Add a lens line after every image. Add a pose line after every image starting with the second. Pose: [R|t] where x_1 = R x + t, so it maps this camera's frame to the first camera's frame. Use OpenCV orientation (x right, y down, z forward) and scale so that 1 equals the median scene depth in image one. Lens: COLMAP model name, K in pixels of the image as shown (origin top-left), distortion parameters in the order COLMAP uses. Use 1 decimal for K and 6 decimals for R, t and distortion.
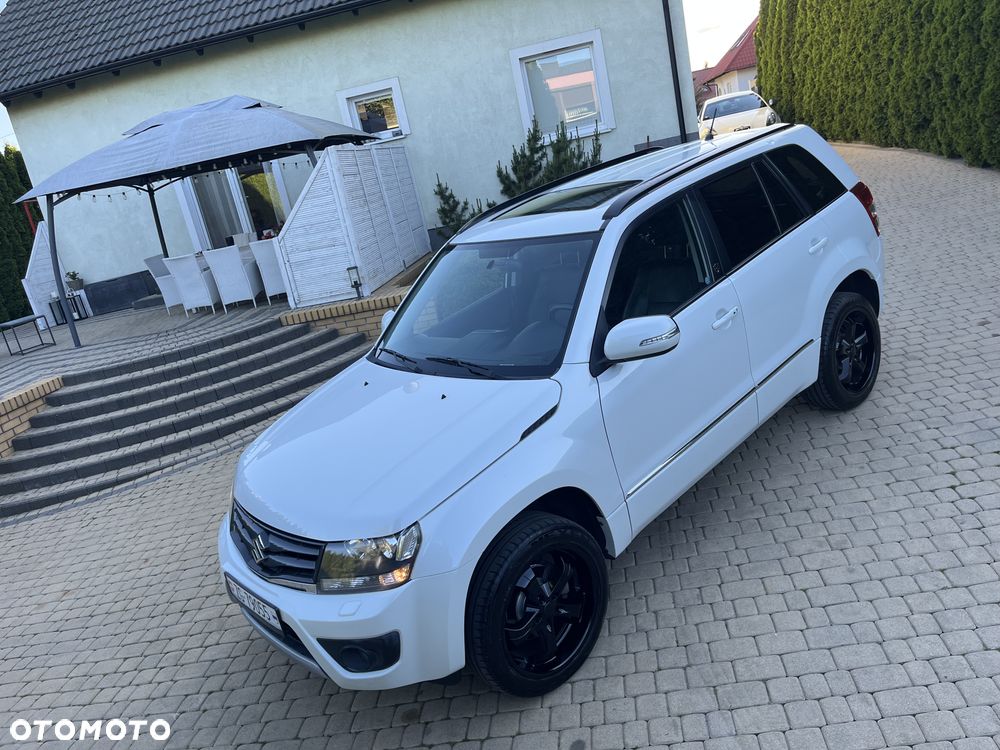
lens RADIAL K [[747.5, 0, 498.4], [0, 747.5, 369.8], [0, 0, 1]] dist [0.058331, -0.087731]
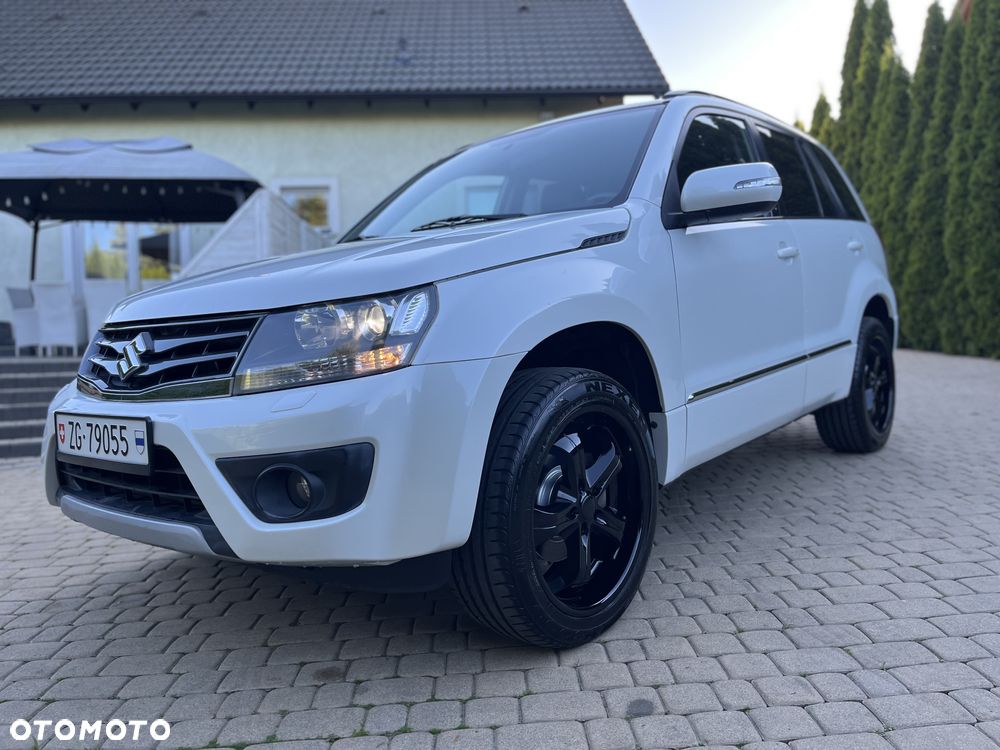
lens RADIAL K [[749.7, 0, 494.9], [0, 749.7, 382.1], [0, 0, 1]] dist [0.065962, -0.100070]
pose [[0.973146, 0.180603, 0.142724, -0.104302], [-0.139018, 0.955290, -0.260950, 0.341574], [-0.183471, 0.234101, 0.954743, 0.326448]]
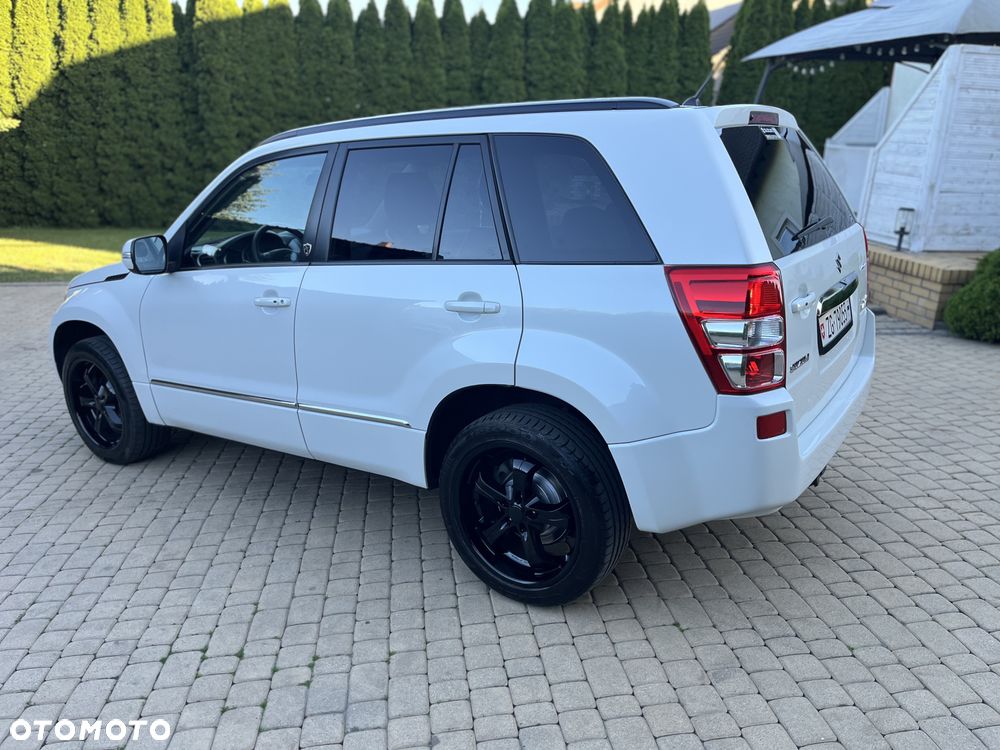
lens RADIAL K [[748.3, 0, 500.0], [0, 748.3, 375.0], [0, 0, 1]] dist [0.074281, -0.103686]
pose [[0.243165, 0.493190, -0.835245, 1.182423], [-0.332725, 0.851257, 0.405778, -0.456084], [0.911134, 0.179236, 0.371093, 0.989994]]
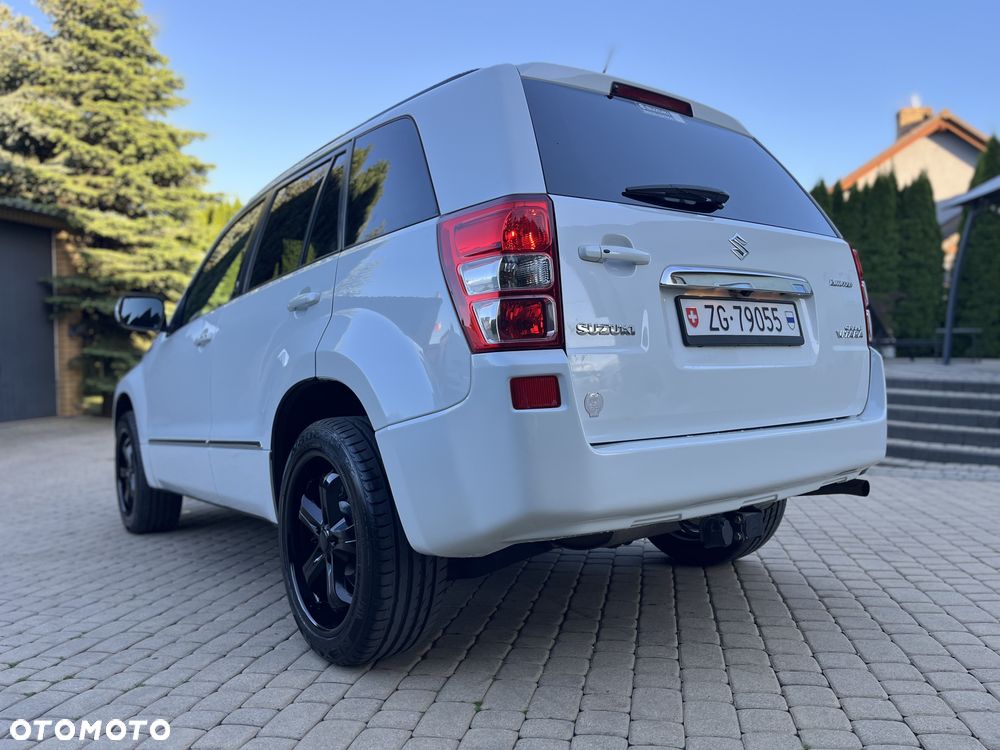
lens RADIAL K [[748.3, 0, 500.0], [0, 748.3, 375.0], [0, 0, 1]] dist [0.074281, -0.103686]
pose [[-0.075445, 0.251765, -0.964843, 1.186445], [-0.259735, 0.929238, 0.262783, -0.367648], [0.962728, 0.270429, -0.004714, 1.421607]]
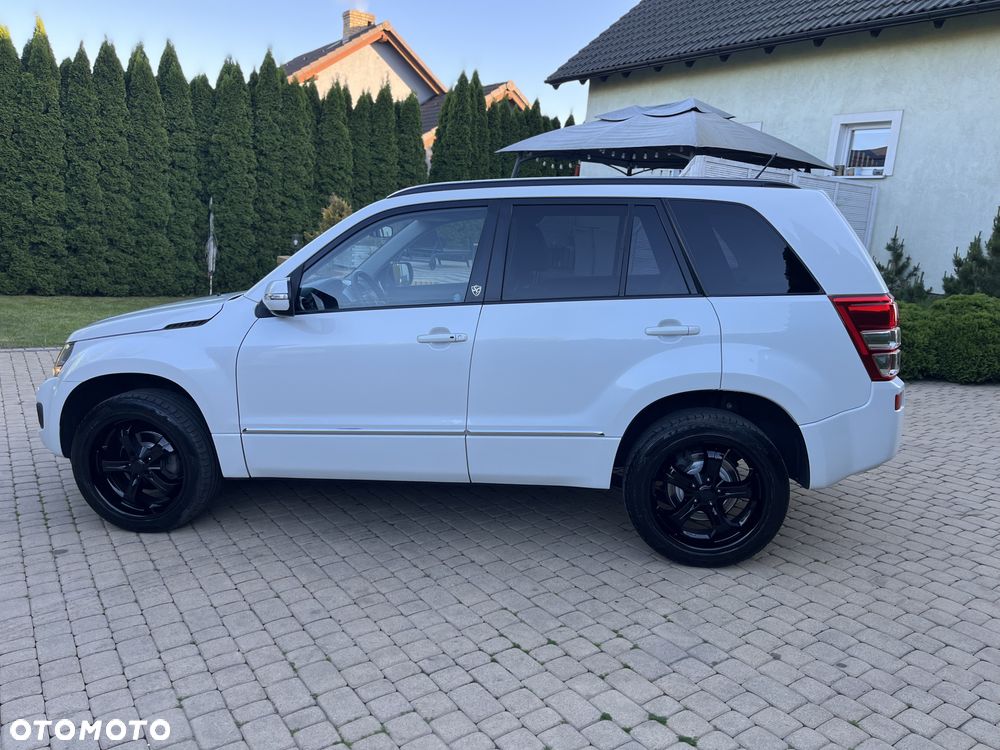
lens RADIAL K [[749.7, 0, 494.9], [0, 749.7, 382.1], [0, 0, 1]] dist [0.065962, -0.100070]
pose [[0.623731, 0.398027, -0.672706, 1.040734], [-0.404660, 0.900756, 0.157761, -0.203357], [0.668737, 0.173817, 0.722896, 0.411925]]
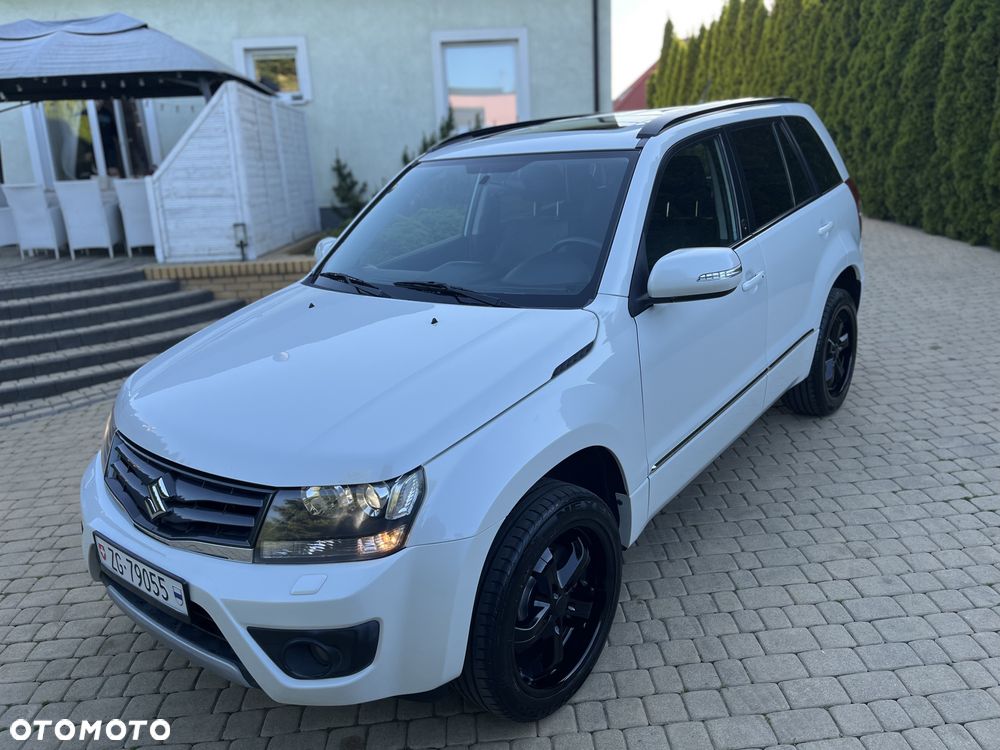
lens RADIAL K [[749.4, 0, 493.9], [0, 749.4, 372.7], [0, 0, 1]] dist [0.070417, -0.107459]
pose [[0.975470, 0.111862, 0.189591, -0.145660], [-0.106167, 0.993545, -0.039965, 0.106656], [-0.192838, 0.018856, 0.981049, 0.227269]]
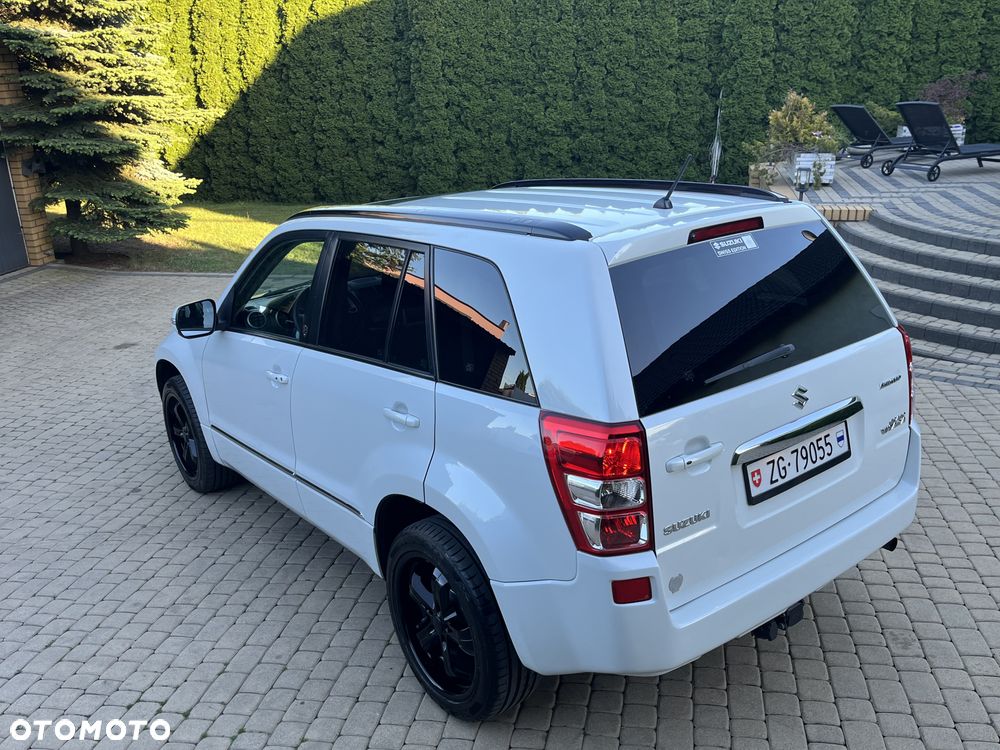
lens RADIAL K [[867.9, 0, 503.1], [0, 867.9, 370.4], [0, 0, 1]] dist [0.059829, -0.084136]
pose [[-0.057416, 0.524069, -0.849738, 1.233767], [-0.238581, 0.819278, 0.521404, -0.721982], [0.969424, 0.232669, 0.077993, 1.248579]]
